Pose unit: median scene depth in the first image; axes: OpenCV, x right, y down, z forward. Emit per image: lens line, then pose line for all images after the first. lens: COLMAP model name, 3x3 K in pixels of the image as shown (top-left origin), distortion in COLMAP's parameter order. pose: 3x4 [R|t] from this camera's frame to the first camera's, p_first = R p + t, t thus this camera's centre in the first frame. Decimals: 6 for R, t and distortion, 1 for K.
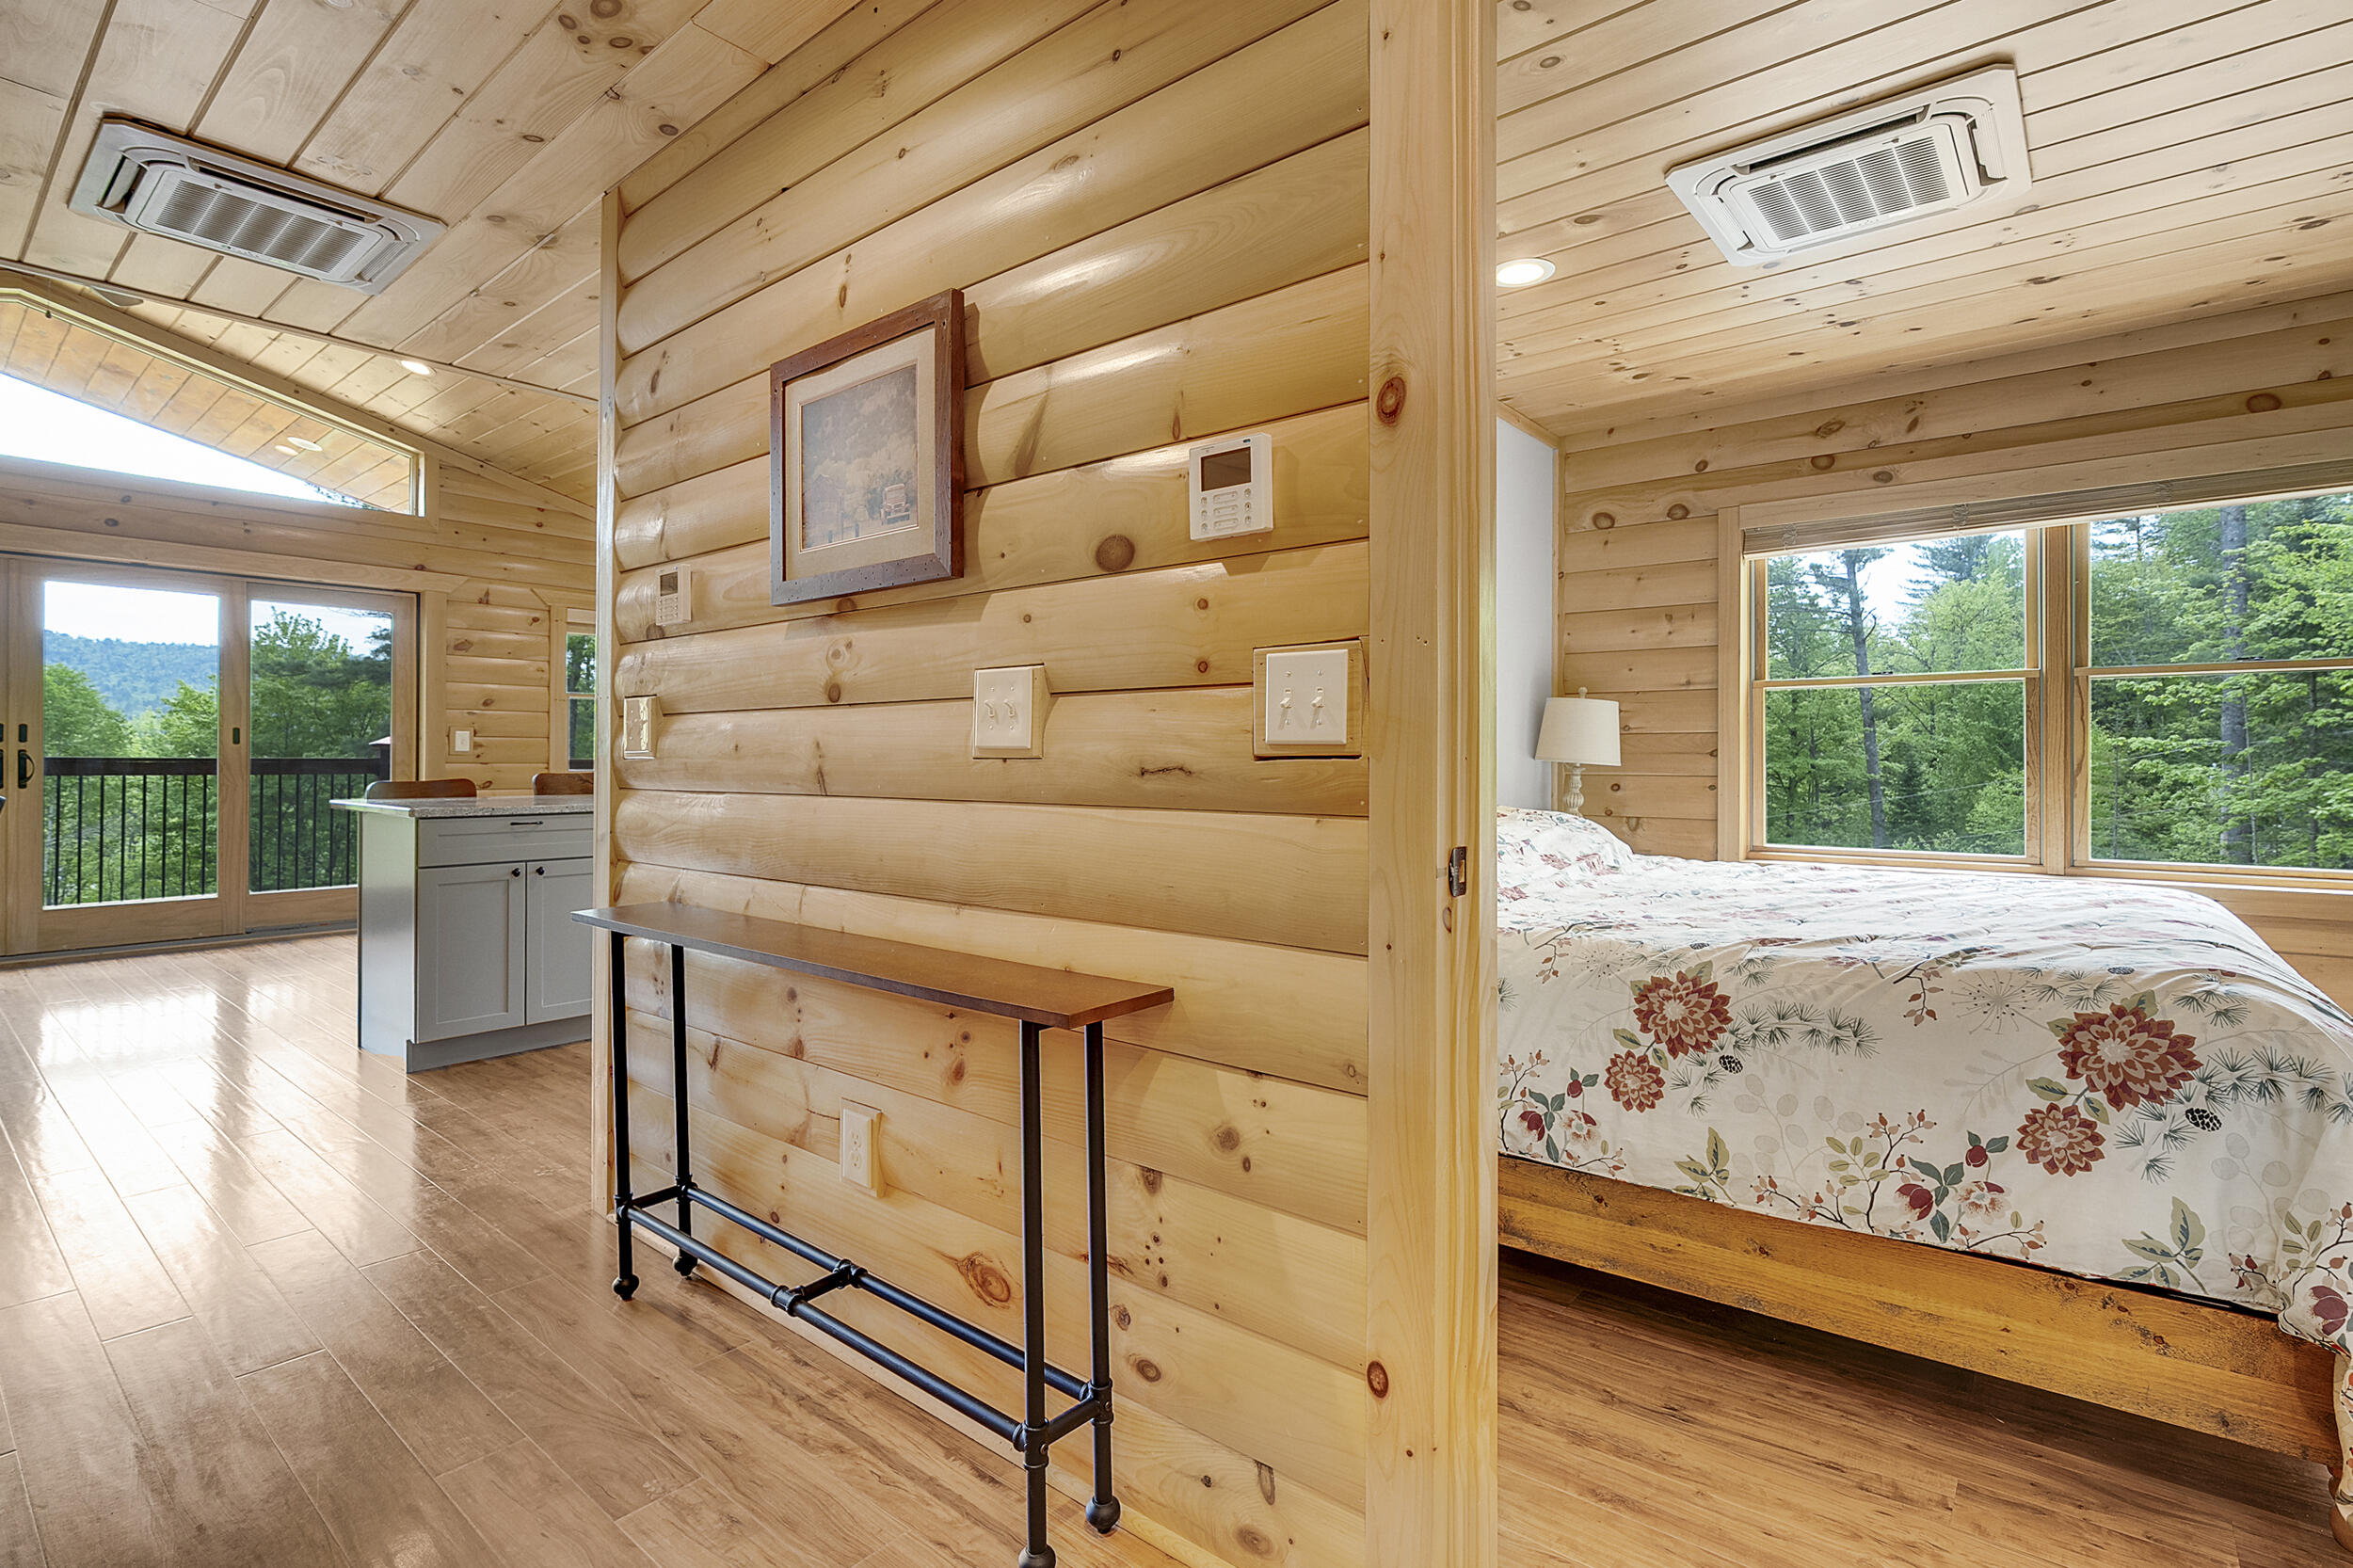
lens RADIAL K [[1117.3, 0, 1164.9], [0, 1117.3, 765.0], [0, 0, 1]] dist [-0.000836, 0.000124]
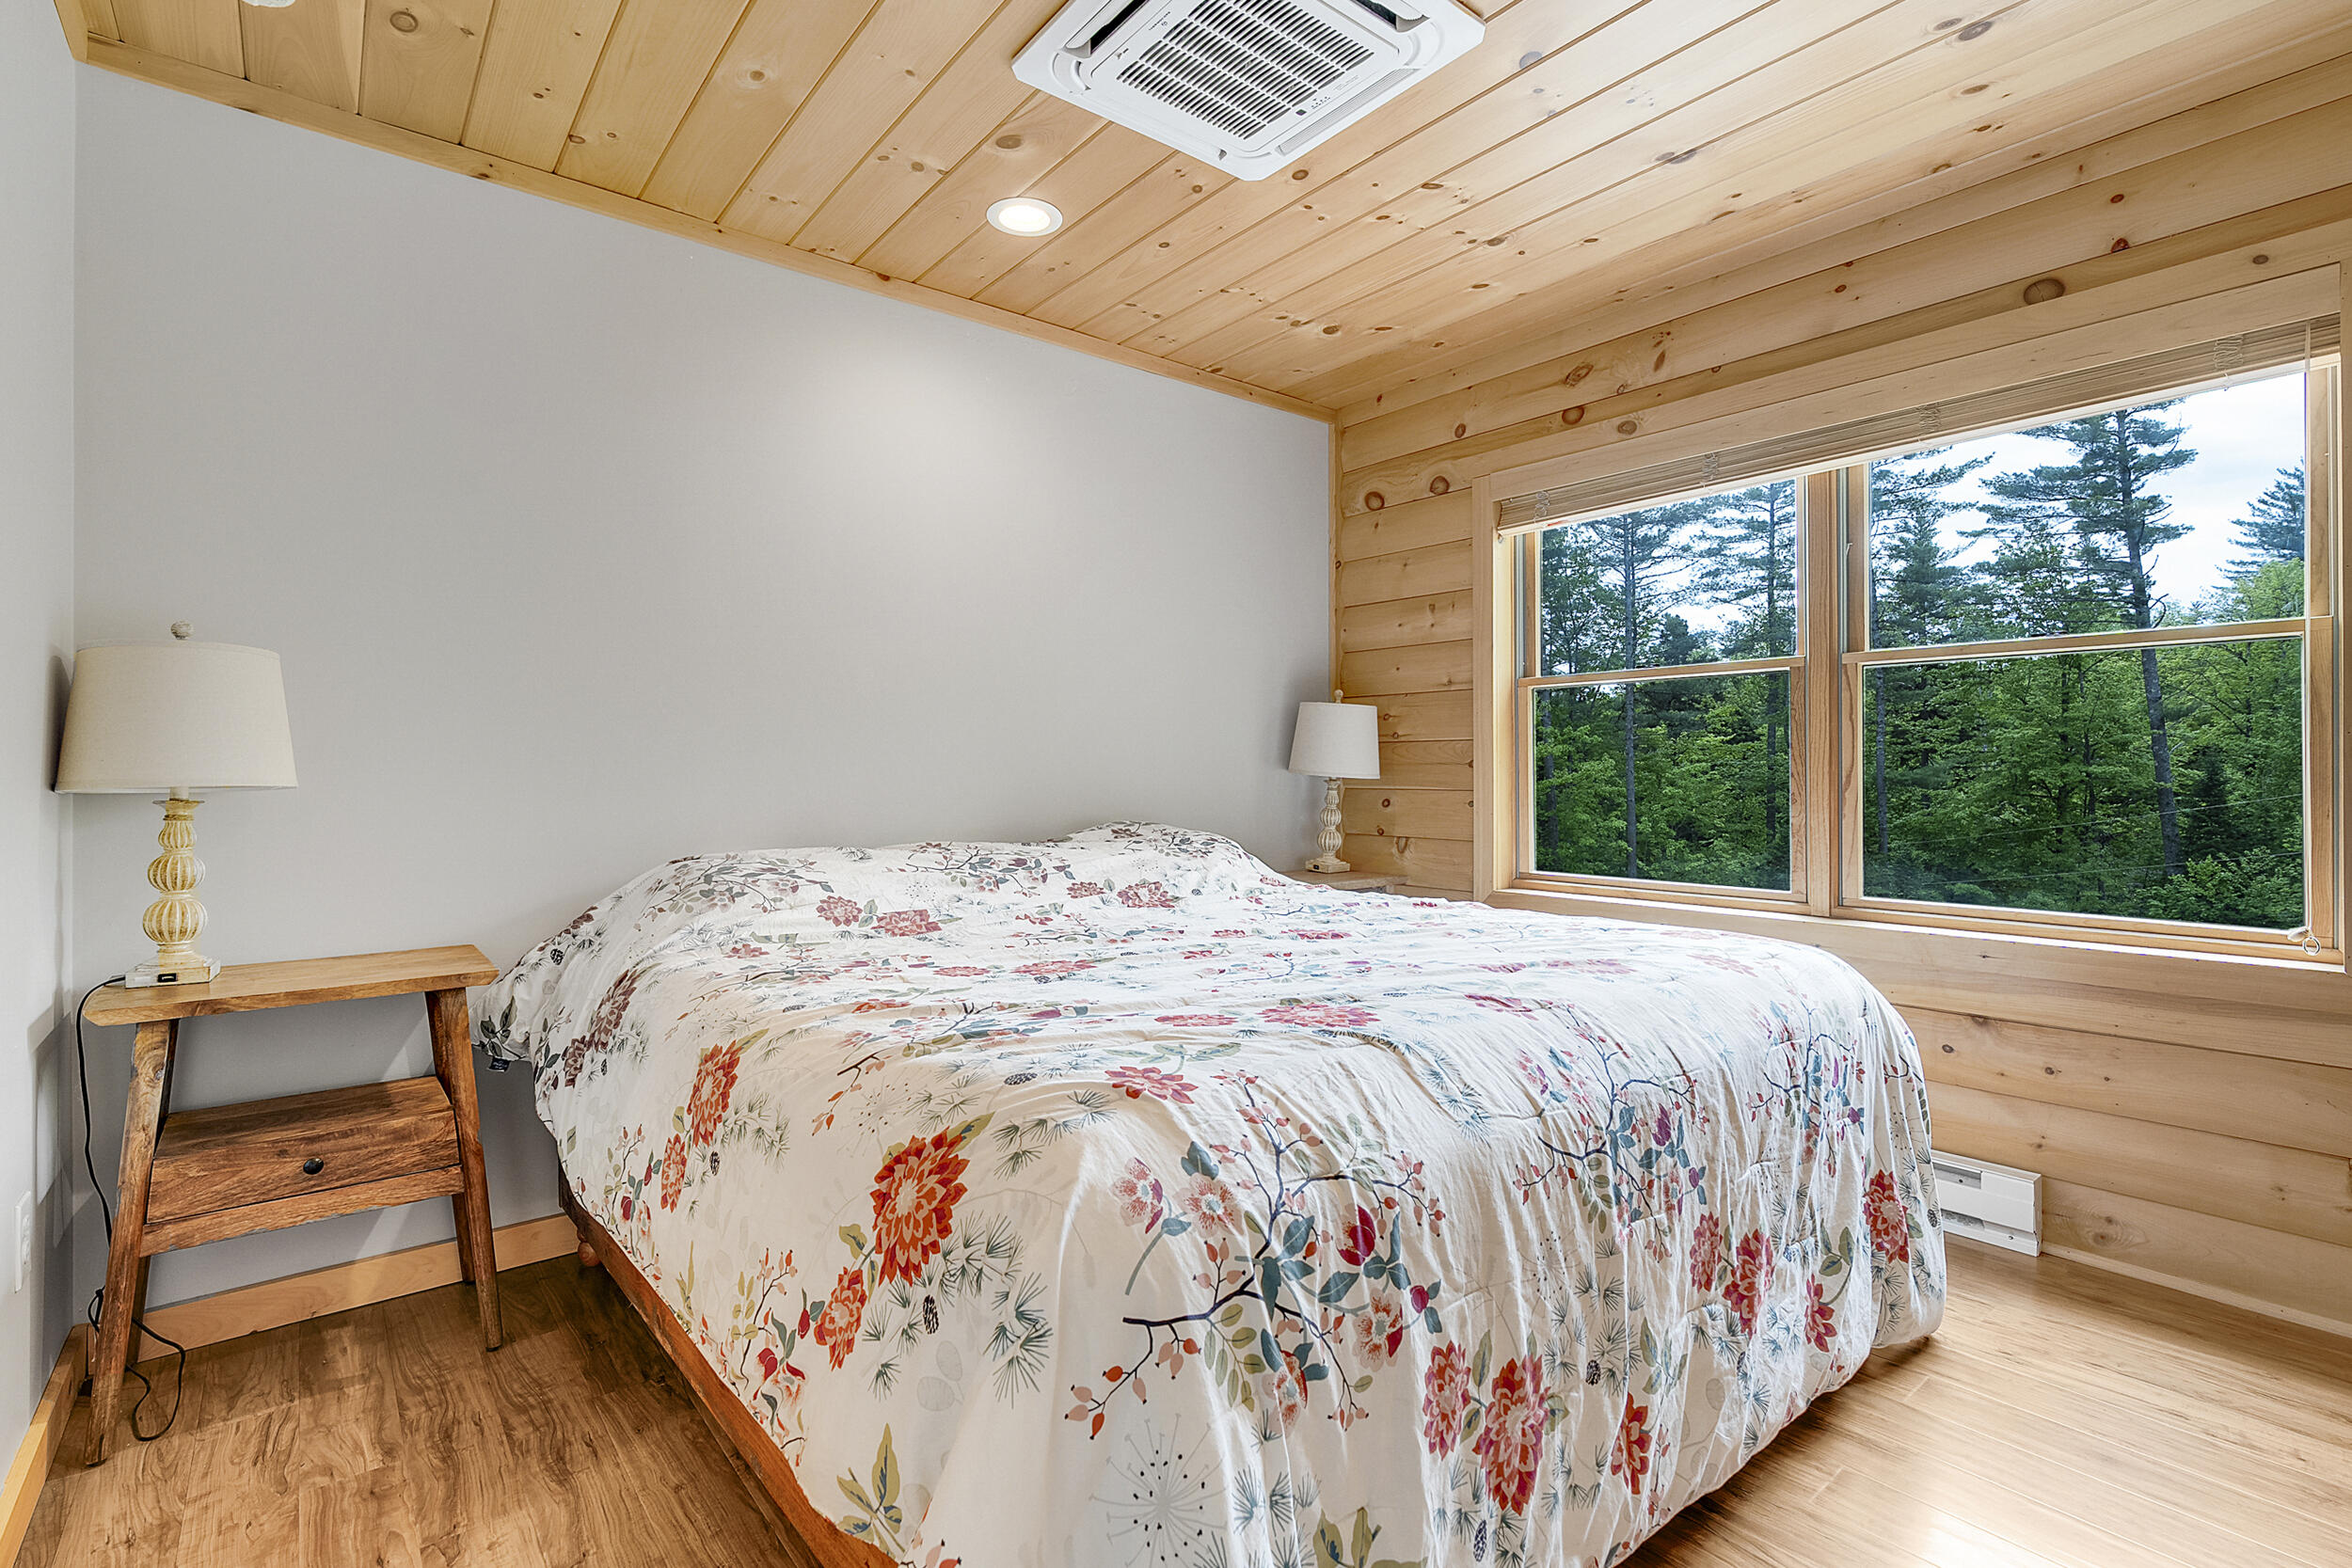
lens RADIAL K [[1082.6, 0, 1180.6], [0, 1082.6, 772.7], [0, 0, 1]] dist [-0.001860, 0.000032]
pose [[0.980987, -0.004568, -0.194020, 0.457163], [0.004033, 0.999987, -0.003153, -0.002174], [0.194032, 0.002310, 0.980993, 0.148740]]
